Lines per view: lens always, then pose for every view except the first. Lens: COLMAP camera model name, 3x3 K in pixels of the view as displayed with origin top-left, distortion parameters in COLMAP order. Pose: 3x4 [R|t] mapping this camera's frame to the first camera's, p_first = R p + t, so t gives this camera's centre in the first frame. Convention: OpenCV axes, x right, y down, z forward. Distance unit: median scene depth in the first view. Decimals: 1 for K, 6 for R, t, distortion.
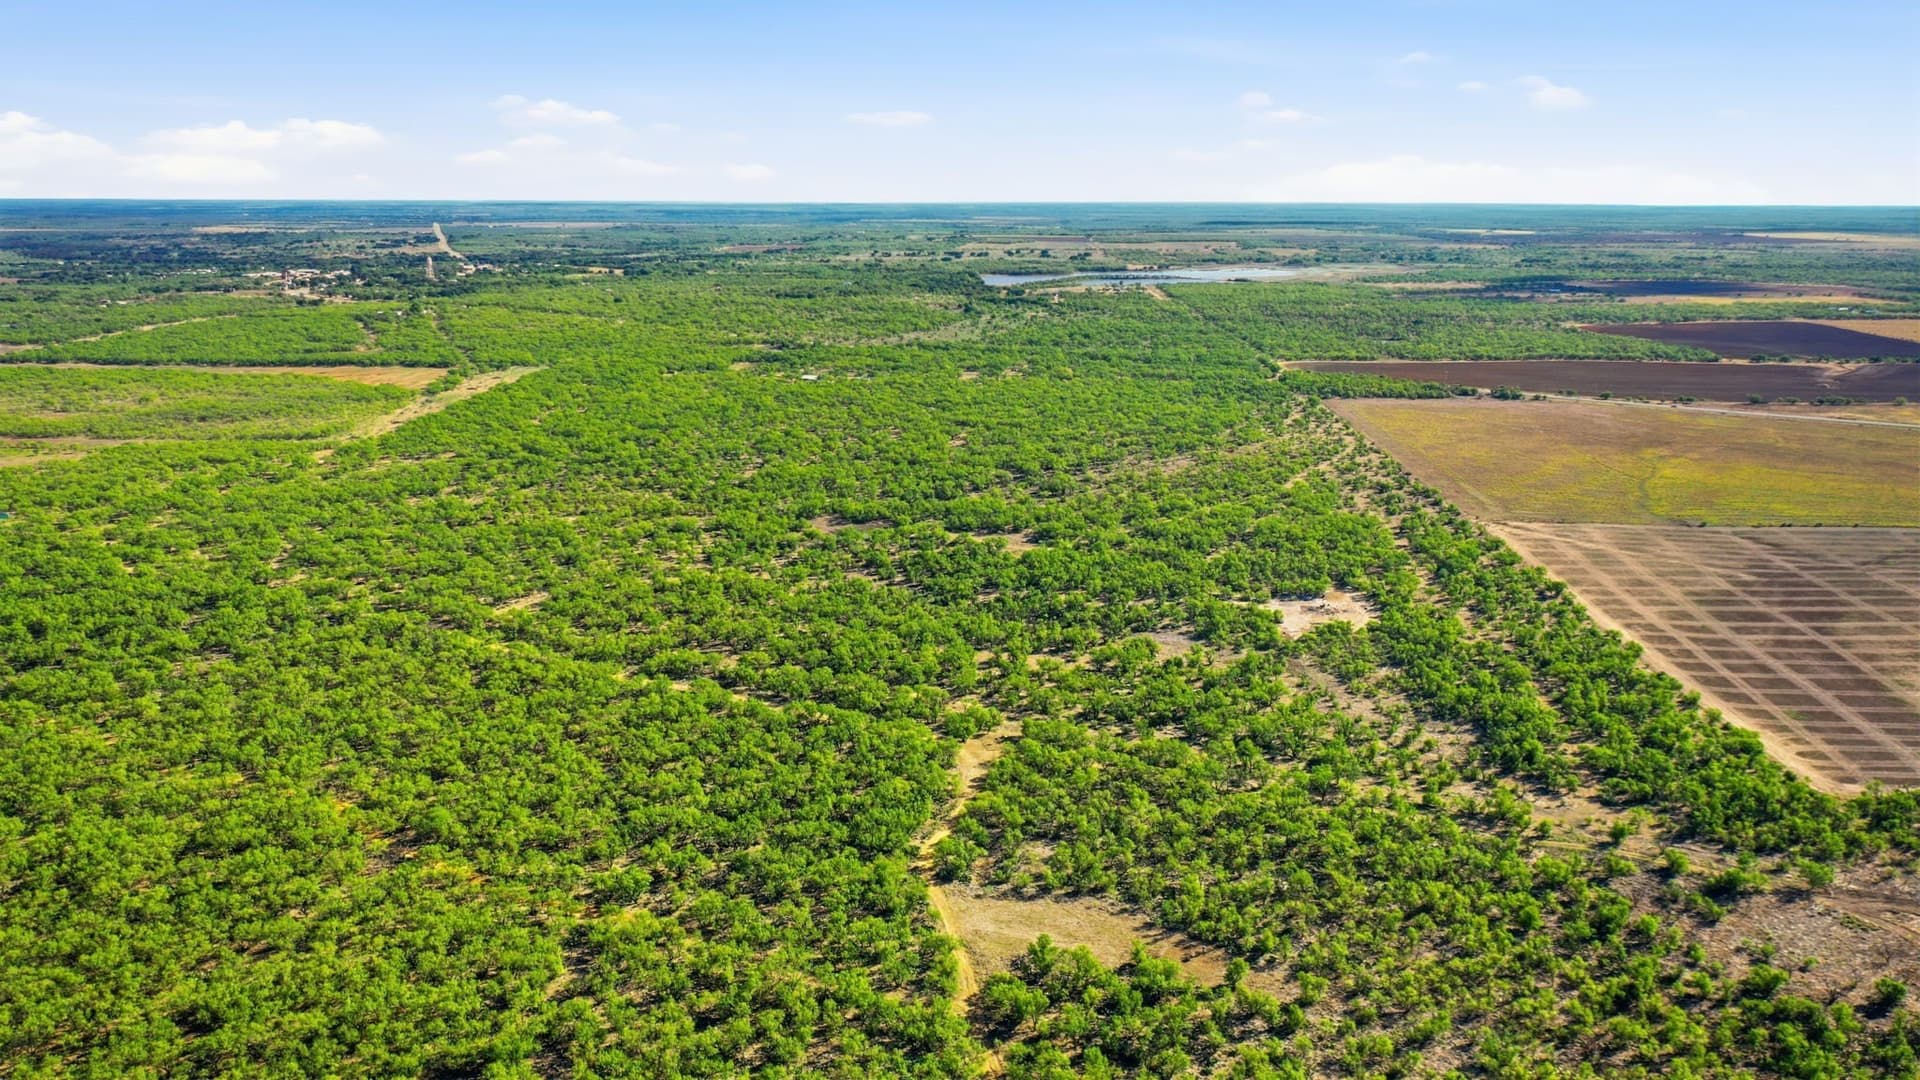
lens RADIAL K [[1500.7, 0, 960.0], [0, 1500.7, 540.0], [0, 0, 1]] dist [-0.000169, -0.004170]
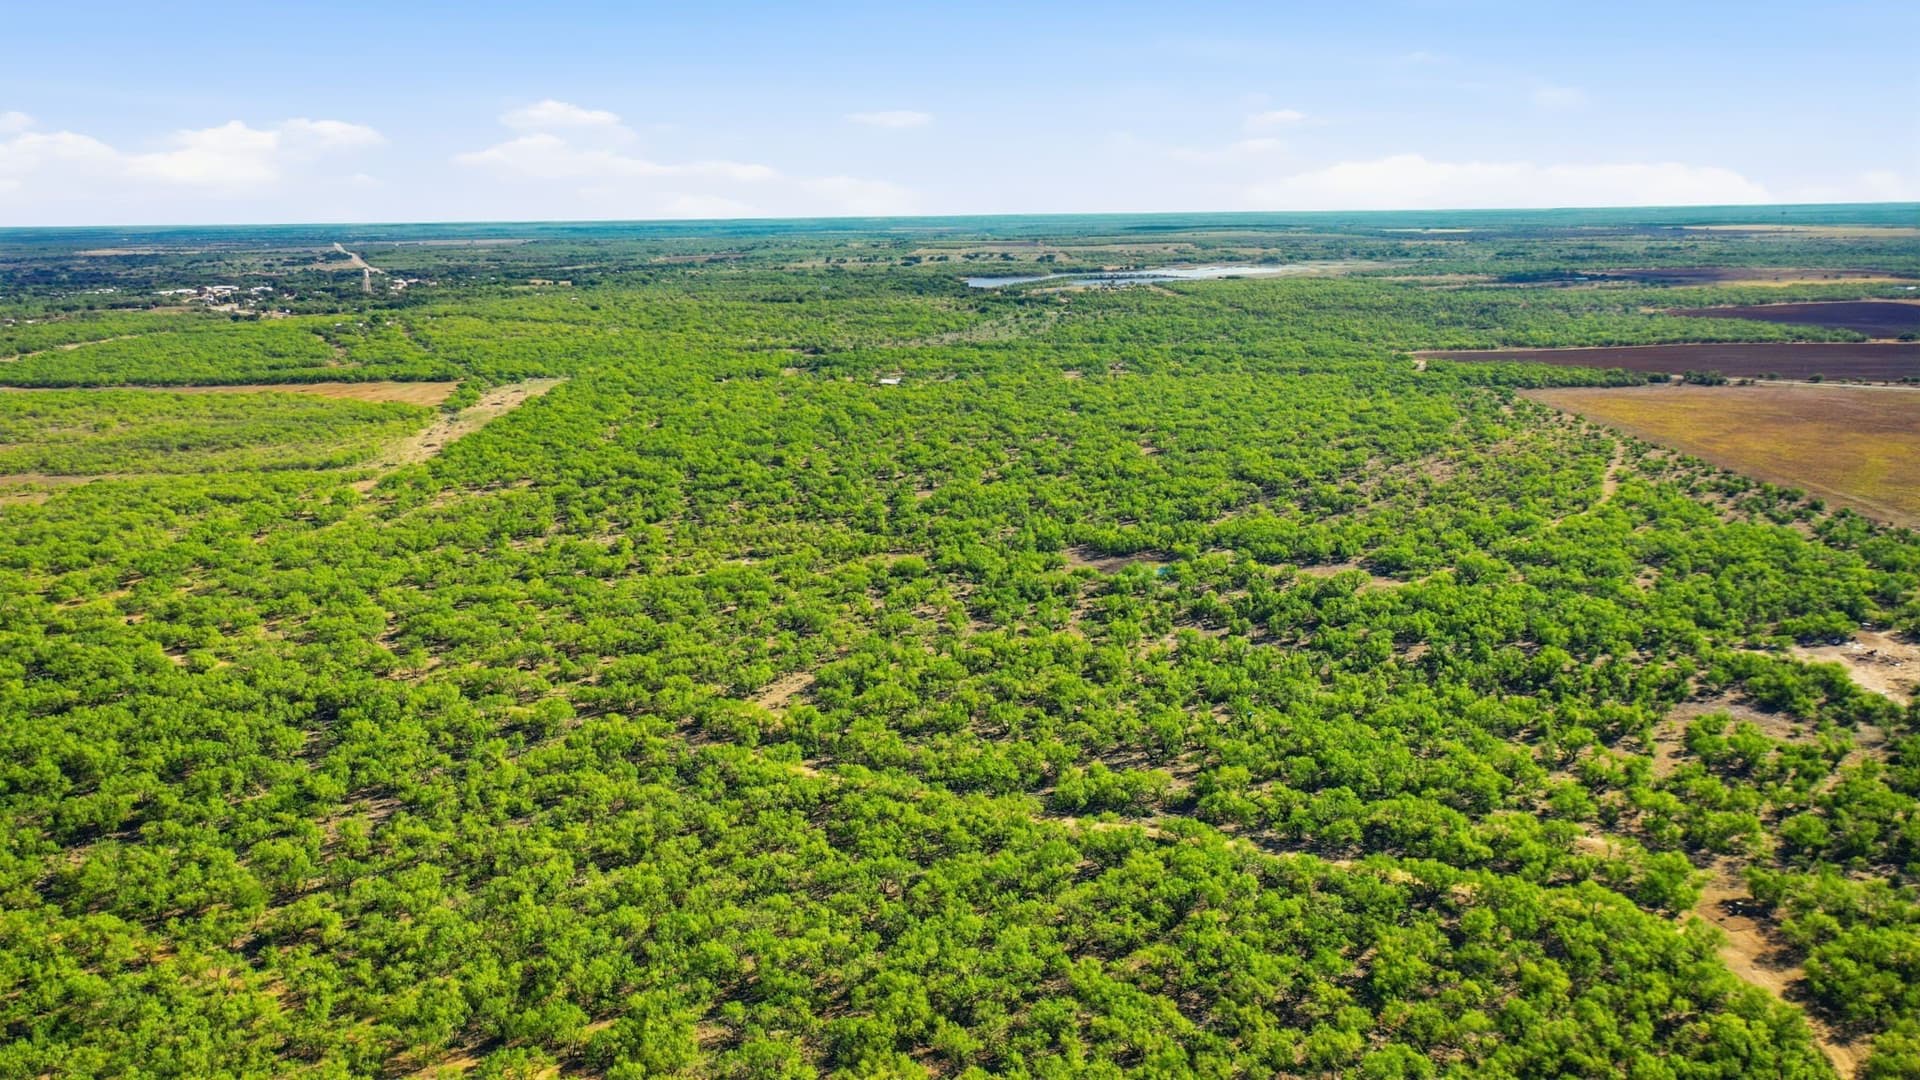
lens RADIAL K [[1500.7, 0, 960.0], [0, 1500.7, 540.0], [0, 0, 1]] dist [-0.000169, -0.004170]
pose [[0.997462, -0.031189, 0.064000, -0.110147], [0.031786, 0.999460, -0.008332, -0.008772], [-0.063706, 0.010345, 0.997915, 0.132609]]
